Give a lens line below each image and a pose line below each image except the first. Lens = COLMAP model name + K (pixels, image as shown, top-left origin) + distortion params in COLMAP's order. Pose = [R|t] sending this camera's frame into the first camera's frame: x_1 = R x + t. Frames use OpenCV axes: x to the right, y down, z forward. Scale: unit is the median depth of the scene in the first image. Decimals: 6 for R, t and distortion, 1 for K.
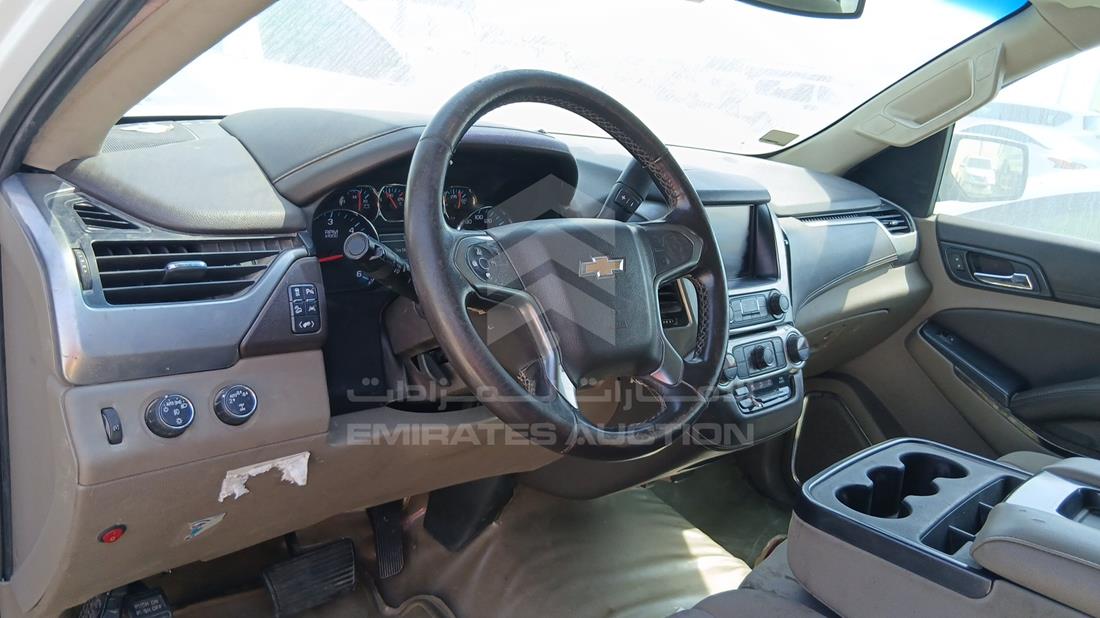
lens RADIAL K [[800.6, 0, 550.0], [0, 800.6, 309.0], [0, 0, 1]] dist [0.077561, -0.178762]
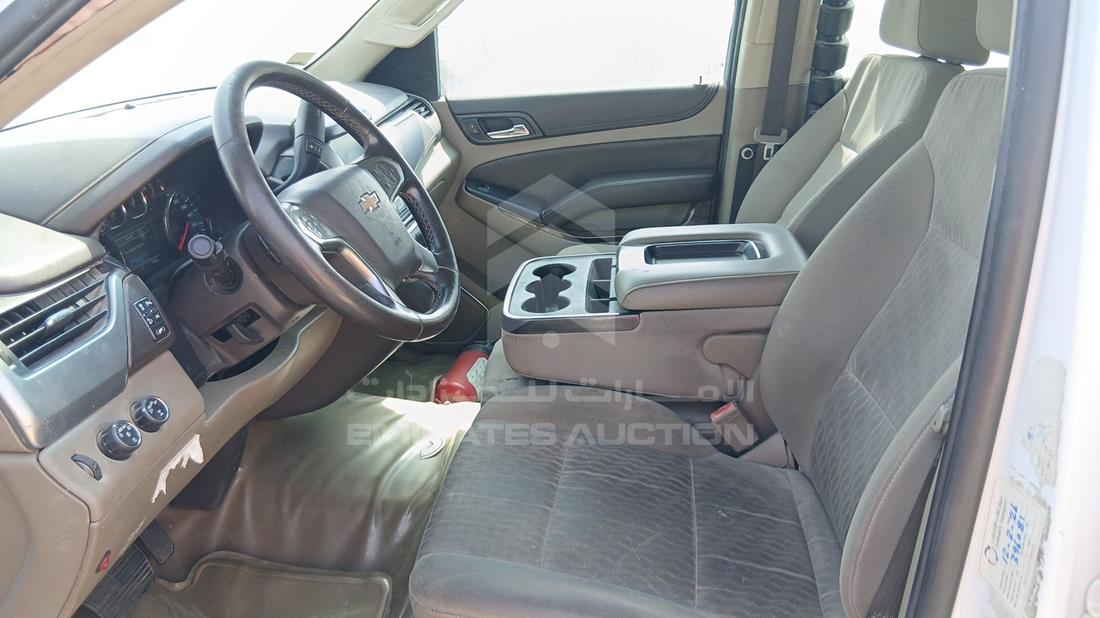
lens RADIAL K [[763.7, 0, 550.0], [0, 763.7, 309.0], [0, 0, 1]] dist [-0.001186, -0.001479]
pose [[0.760834, -0.376703, 0.528418, -0.238078], [0.301785, 0.926252, 0.225794, -0.046507], [-0.574506, -0.012323, 0.818408, -0.103696]]
